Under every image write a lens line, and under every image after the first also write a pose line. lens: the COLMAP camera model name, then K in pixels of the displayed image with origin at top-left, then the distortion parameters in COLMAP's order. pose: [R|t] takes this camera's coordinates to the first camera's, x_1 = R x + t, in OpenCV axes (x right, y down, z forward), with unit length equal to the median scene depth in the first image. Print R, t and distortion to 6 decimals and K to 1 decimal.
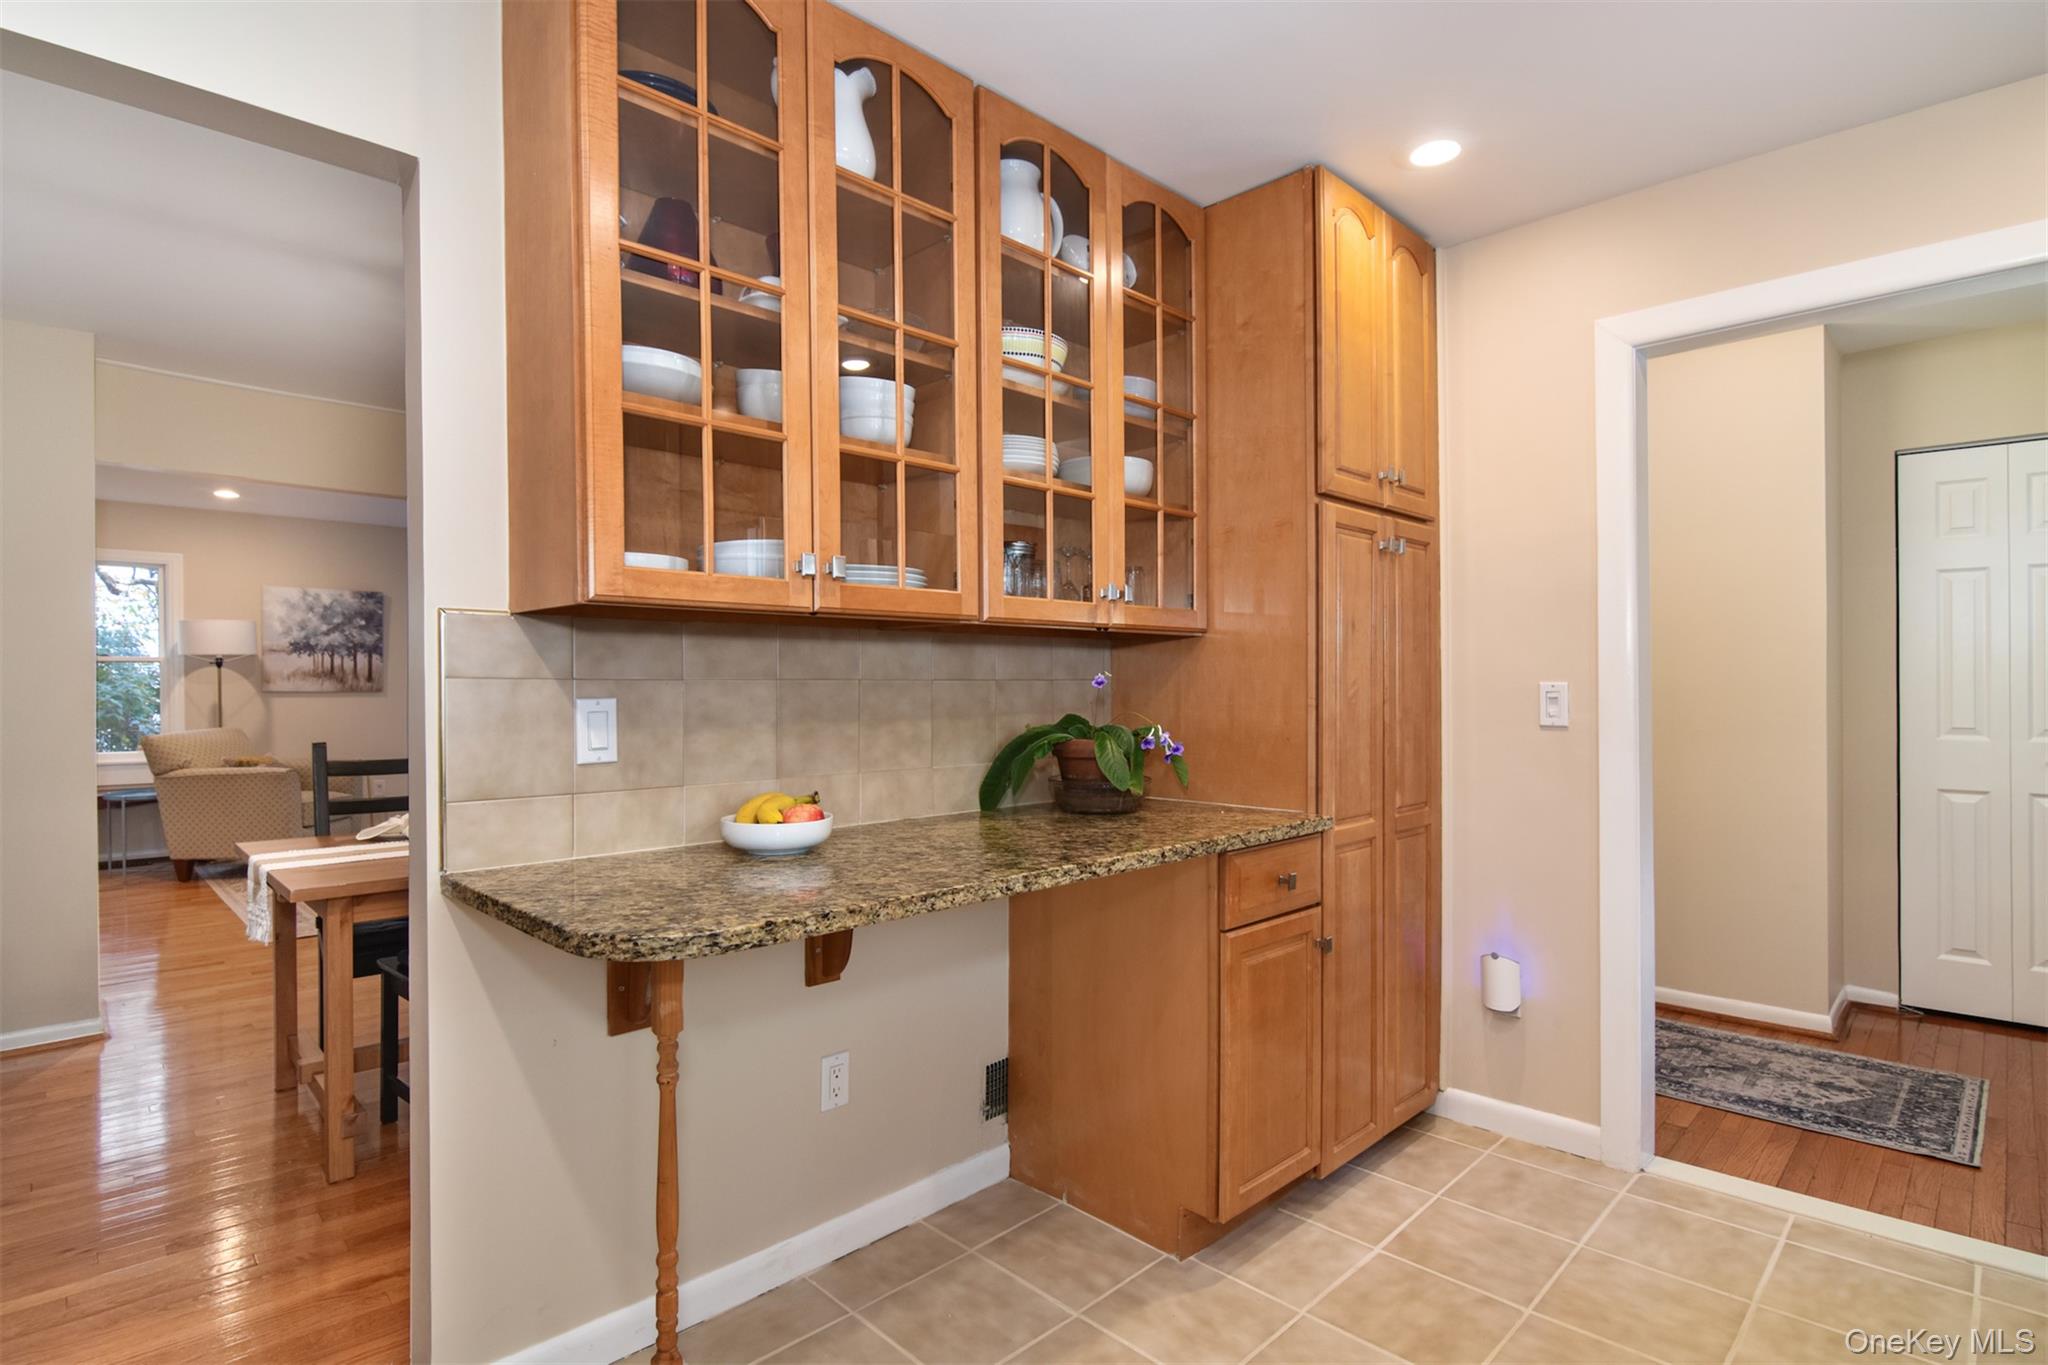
lens RADIAL K [[1019.6, 0, 1020.6], [0, 1019.6, 727.1], [0, 0, 1]] dist [-0.002083, -0.020926]
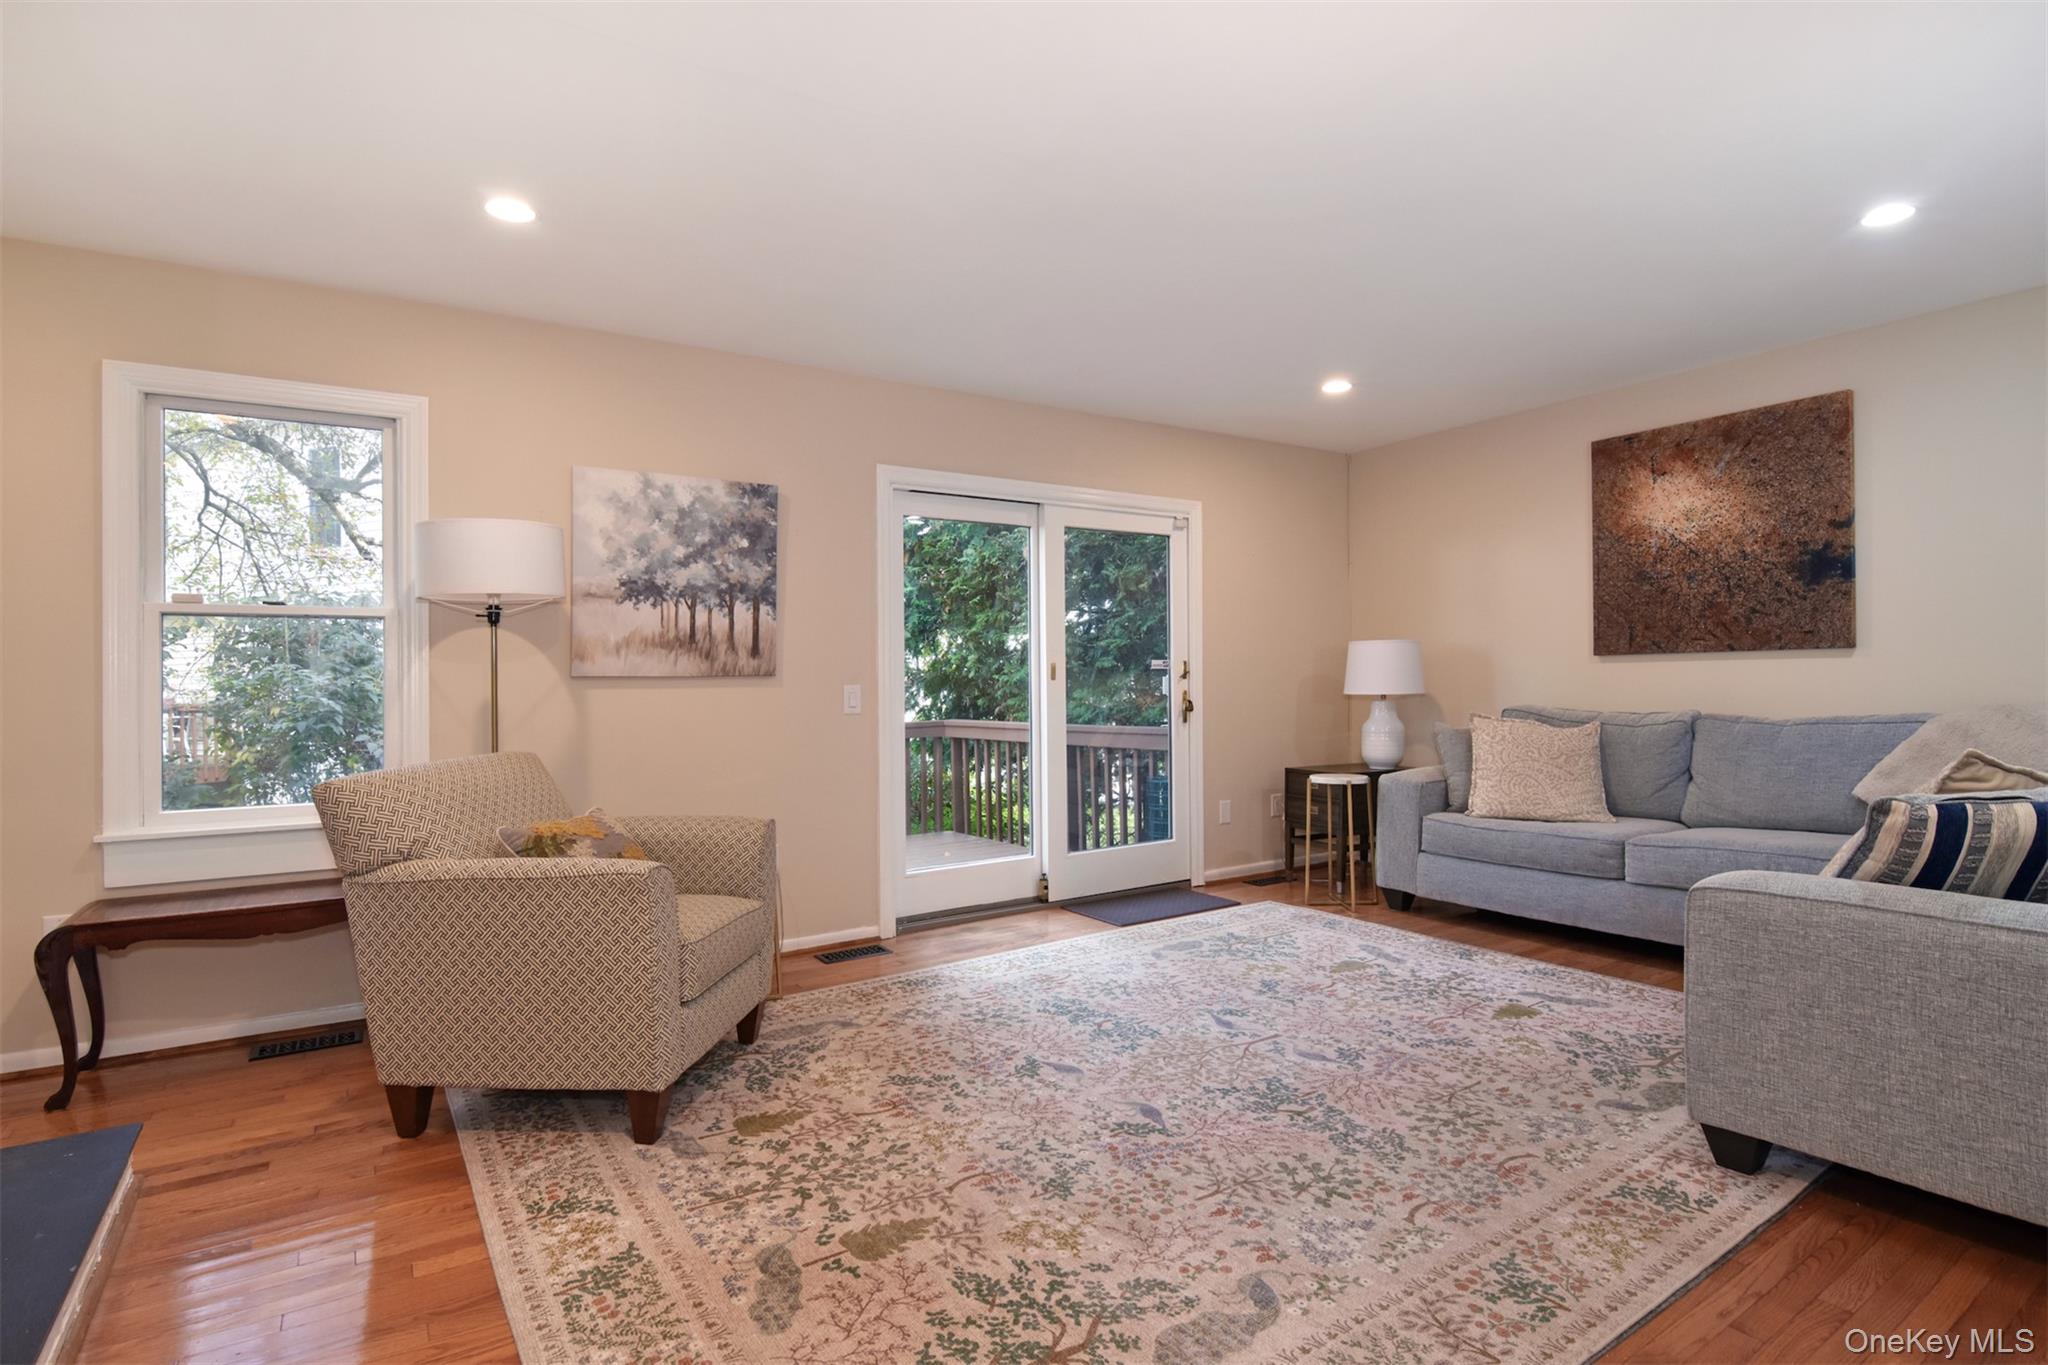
lens RADIAL K [[1008.0, 0, 1008.8], [0, 1008.0, 691.7], [0, 0, 1]] dist [-0.002980, -0.015190]
pose [[0.979928, -0.014915, -0.198795, -0.426656], [0.008373, 0.999397, -0.033706, -0.008994], [0.199178, 0.031364, 0.979461, 0.540553]]
